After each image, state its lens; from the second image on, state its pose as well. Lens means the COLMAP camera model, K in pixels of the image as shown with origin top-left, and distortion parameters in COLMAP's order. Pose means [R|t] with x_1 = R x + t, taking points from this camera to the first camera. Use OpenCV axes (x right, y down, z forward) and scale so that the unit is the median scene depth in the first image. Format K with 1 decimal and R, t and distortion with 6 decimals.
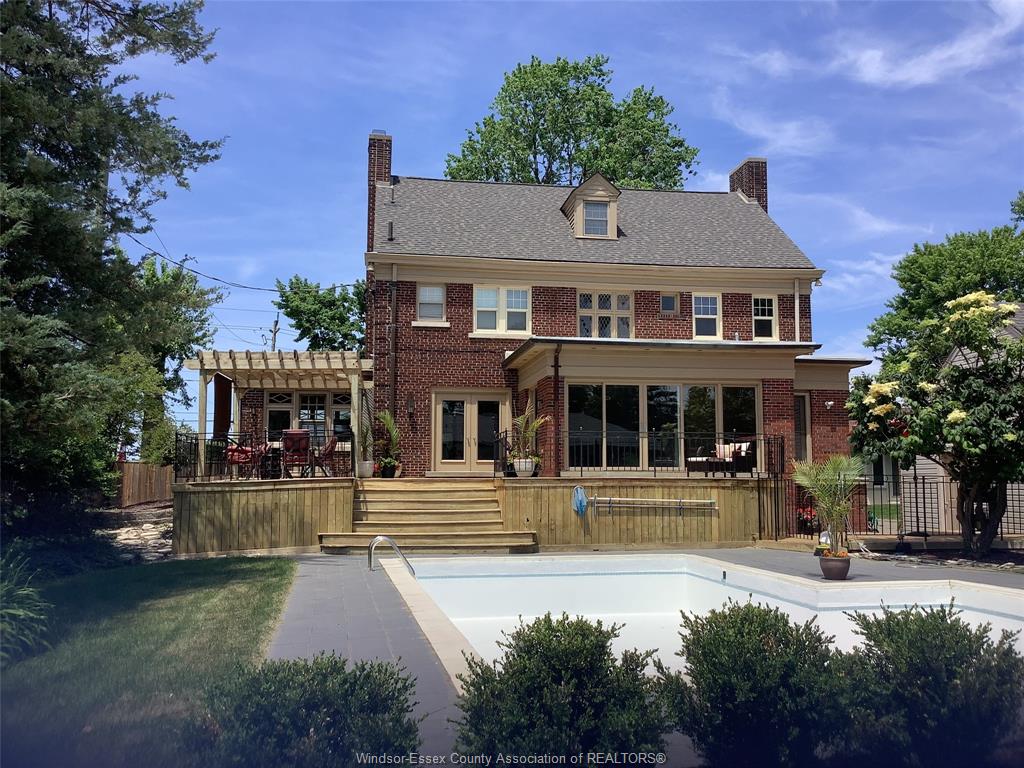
lens RADIAL K [[950.5, 0, 514.4], [0, 950.5, 375.9], [0, 0, 1]] dist [0.117058, -0.176845]
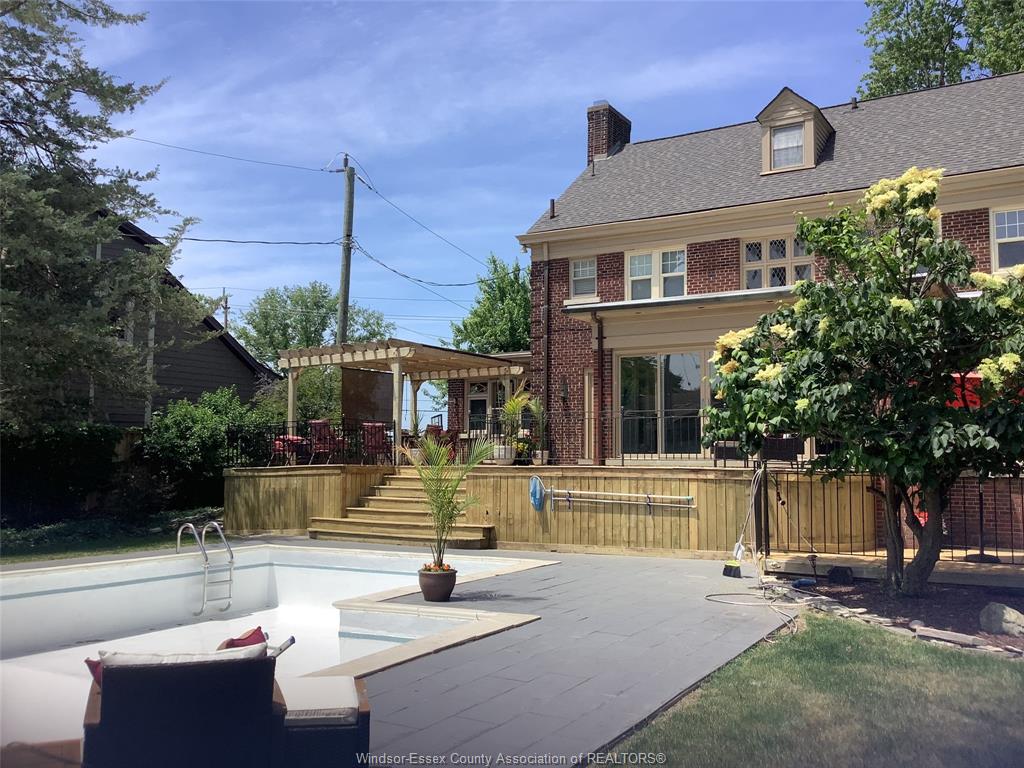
lens RADIAL K [[950.5, 0, 510.1], [0, 950.5, 378.7], [0, 0, 1]] dist [0.117058, -0.176845]
pose [[0.763202, -0.052252, -0.644043, 0.510535], [0.062735, 0.998008, -0.006627, 0.026021], [0.643107, -0.035346, 0.764960, 0.268676]]
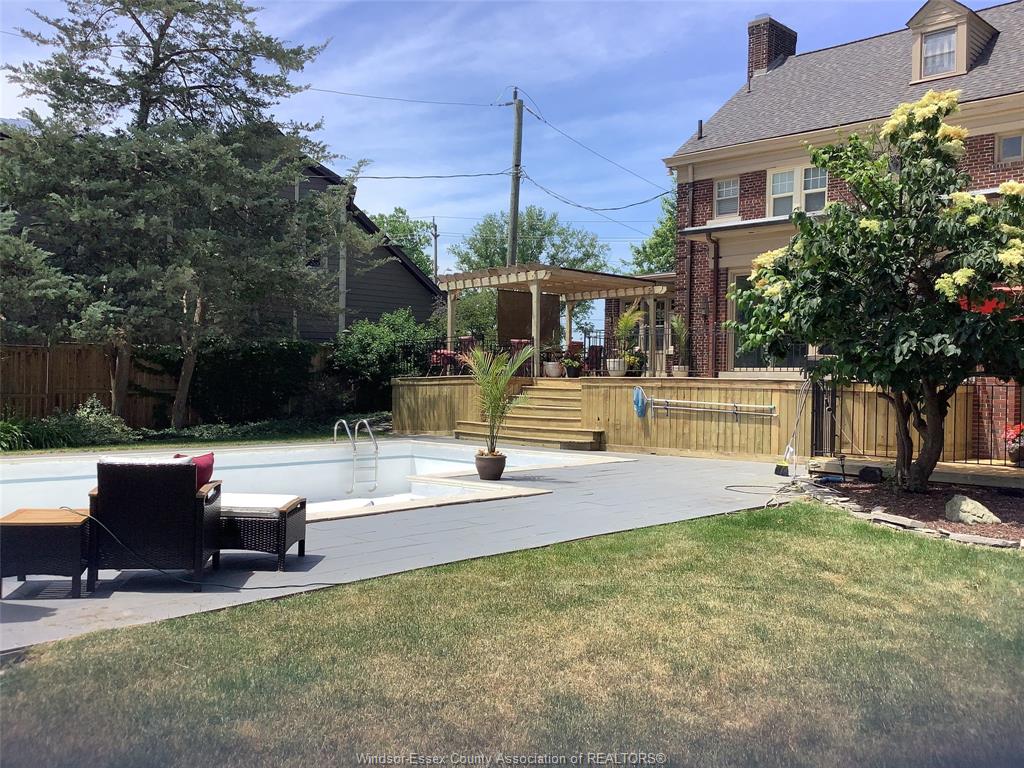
lens RADIAL K [[950.5, 0, 507.2], [0, 950.5, 376.6], [0, 0, 1]] dist [0.117058, -0.176845]
pose [[0.582177, 0.006245, -0.813038, 0.638648], [0.069810, 0.995894, 0.057637, 0.034580], [0.810060, -0.090314, 0.579350, 0.282285]]
